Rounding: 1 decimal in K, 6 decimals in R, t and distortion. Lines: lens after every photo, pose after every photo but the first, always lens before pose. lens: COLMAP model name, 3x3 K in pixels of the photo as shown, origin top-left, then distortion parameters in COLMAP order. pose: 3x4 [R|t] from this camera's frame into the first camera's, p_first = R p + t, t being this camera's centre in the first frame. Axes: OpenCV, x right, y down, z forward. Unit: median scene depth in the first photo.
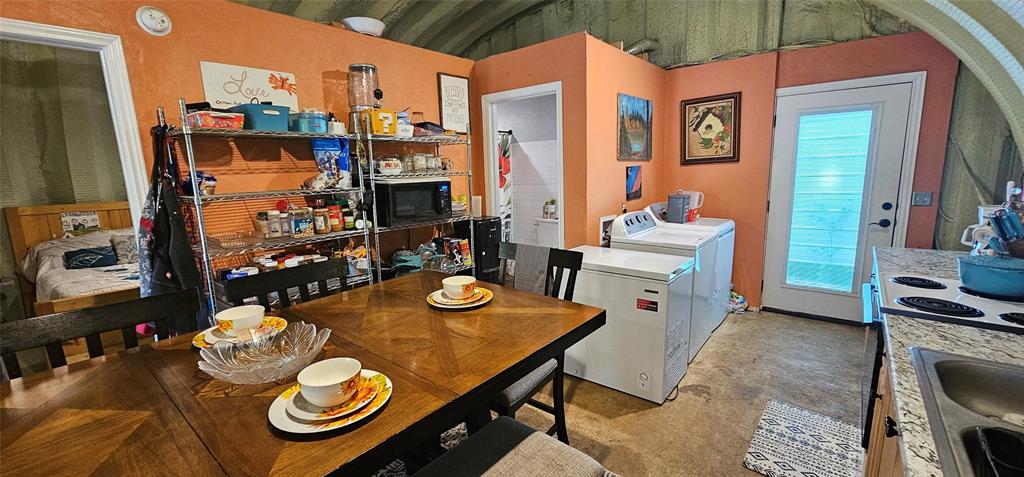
lens RADIAL K [[420.6, 0, 512.9], [0, 420.6, 242.3], [0, 0, 1]] dist [-0.000728, -0.000188]
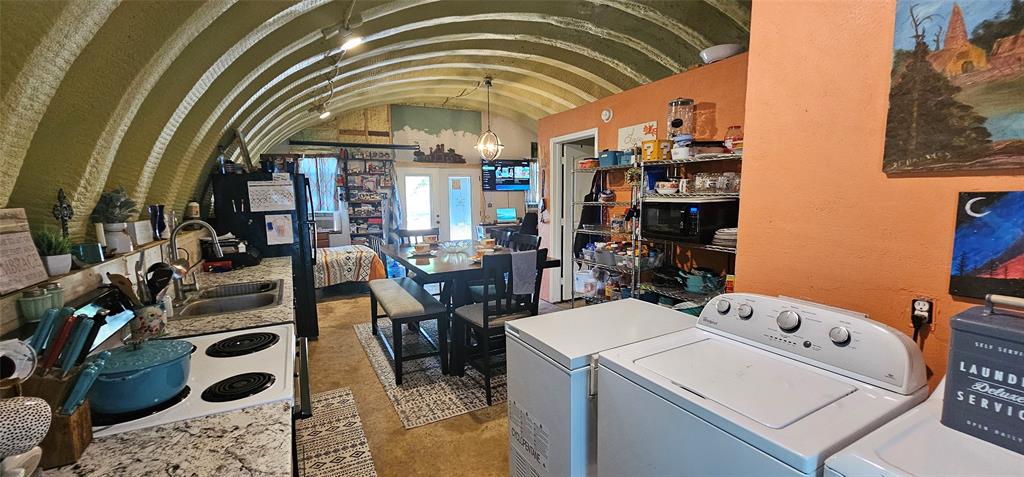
lens RADIAL K [[420.6, 0, 512.9], [0, 420.6, 242.3], [0, 0, 1]] dist [-0.000728, -0.000188]
pose [[-0.395466, 0.136420, -0.908293, 0.838616], [-0.138526, 0.968737, 0.205812, -0.192307], [0.907974, 0.207213, -0.364205, 0.971483]]
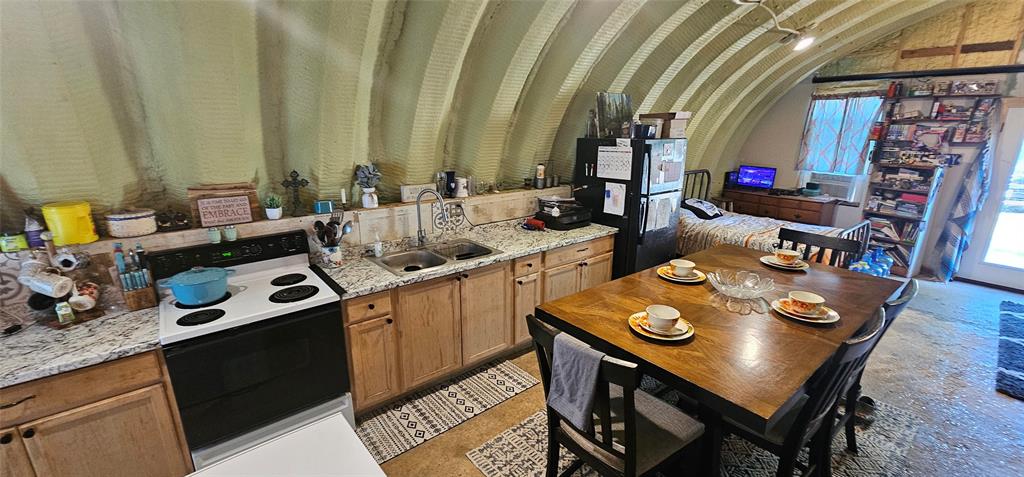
lens RADIAL K [[420.6, 0, 512.9], [0, 420.6, 242.3], [0, 0, 1]] dist [-0.000728, -0.000188]
pose [[-0.980257, -0.037885, 0.194063, 0.023087], [0.049740, 0.902663, 0.427463, -0.286363], [-0.191368, 0.428676, -0.882958, 1.034359]]
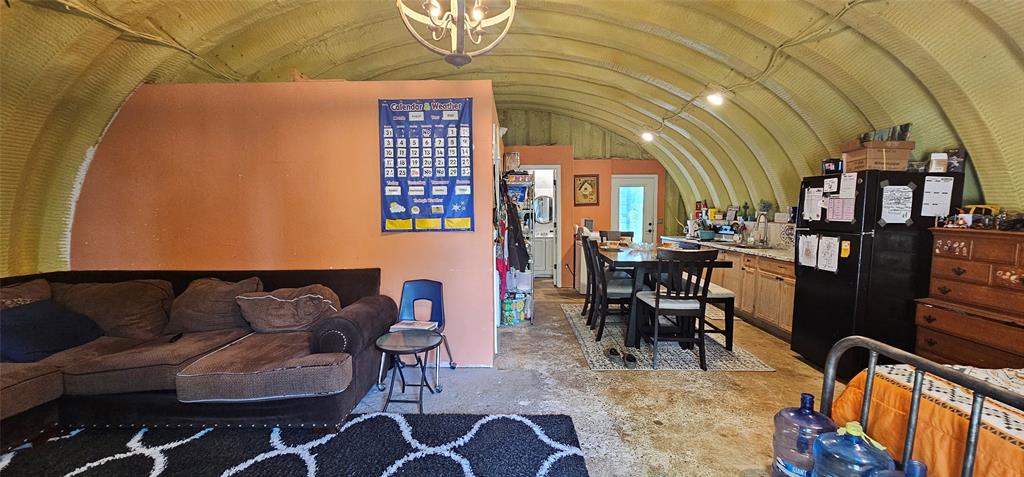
lens RADIAL K [[420.6, 0, 512.9], [0, 420.6, 242.3], [0, 0, 1]] dist [-0.000728, -0.000188]
pose [[0.779922, -0.021881, 0.625494, -1.487934], [0.088379, 0.993225, -0.075453, 0.155517], [-0.619606, 0.114128, 0.776572, -0.497256]]
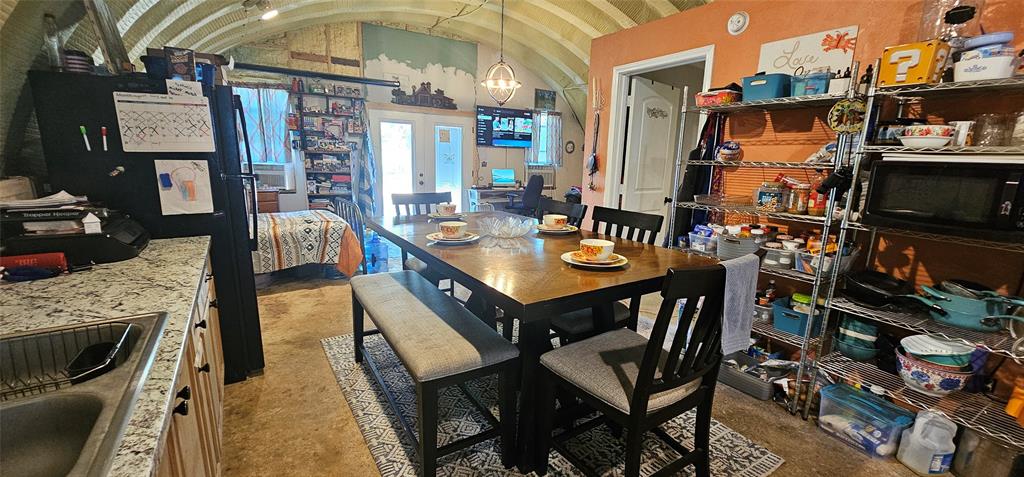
lens RADIAL K [[420.6, 0, 512.9], [0, 420.6, 242.3], [0, 0, 1]] dist [-0.000728, -0.000188]
pose [[-0.310532, 0.206190, -0.927931, 0.461964], [-0.186896, 0.943892, 0.272281, -0.077902], [0.932008, 0.257979, -0.254572, 0.574778]]
